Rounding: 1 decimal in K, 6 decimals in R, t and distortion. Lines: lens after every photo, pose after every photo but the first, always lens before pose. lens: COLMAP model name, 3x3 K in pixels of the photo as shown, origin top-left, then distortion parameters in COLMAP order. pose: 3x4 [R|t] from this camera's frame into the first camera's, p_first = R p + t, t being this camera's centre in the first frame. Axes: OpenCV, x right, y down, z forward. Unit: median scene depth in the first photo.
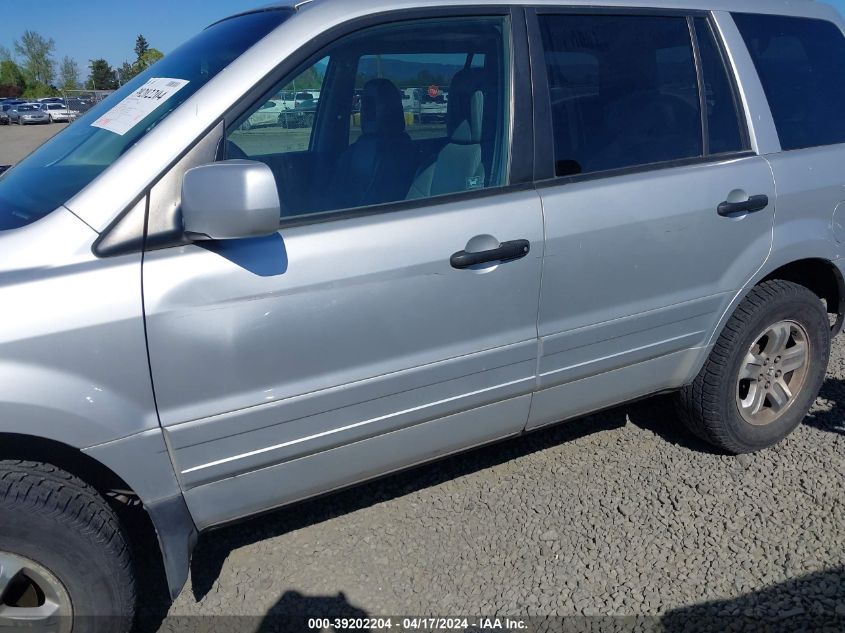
lens RADIAL K [[611.7, 0, 423.8], [0, 611.7, 309.2], [0, 0, 1]] dist [0.062790, -0.048947]
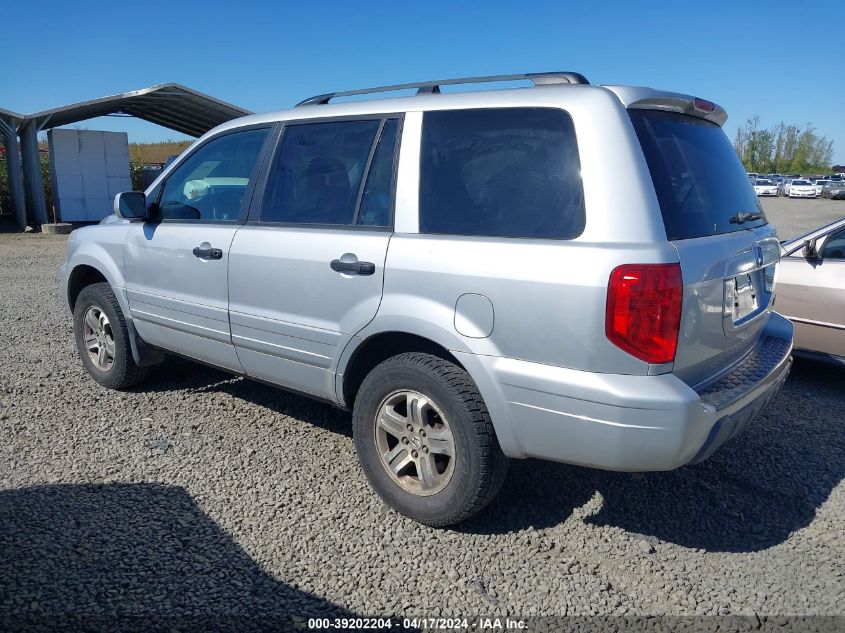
lens RADIAL K [[688.9, 0, 422.5], [0, 688.9, 316.5], [0, 0, 1]] dist [0.036360, -0.166805]
pose [[0.394350, 0.230681, -0.889536, 1.730832], [-0.306104, 0.945676, 0.109537, -0.255202], [0.866481, 0.229094, 0.443540, 0.505915]]
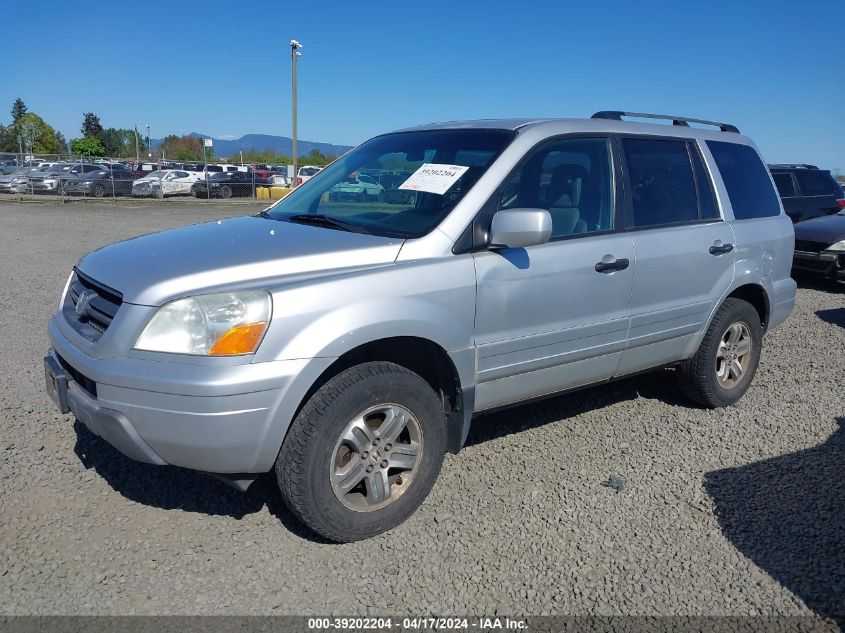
lens RADIAL K [[593.5, 0, 422.5], [0, 593.5, 316.5], [0, 0, 1]] dist [0.094301, -0.089726]
pose [[0.987351, 0.012449, 0.158061, -0.540636], [0.004035, 0.994617, -0.103538, 0.180495], [-0.158500, 0.102866, 0.981986, -0.474196]]
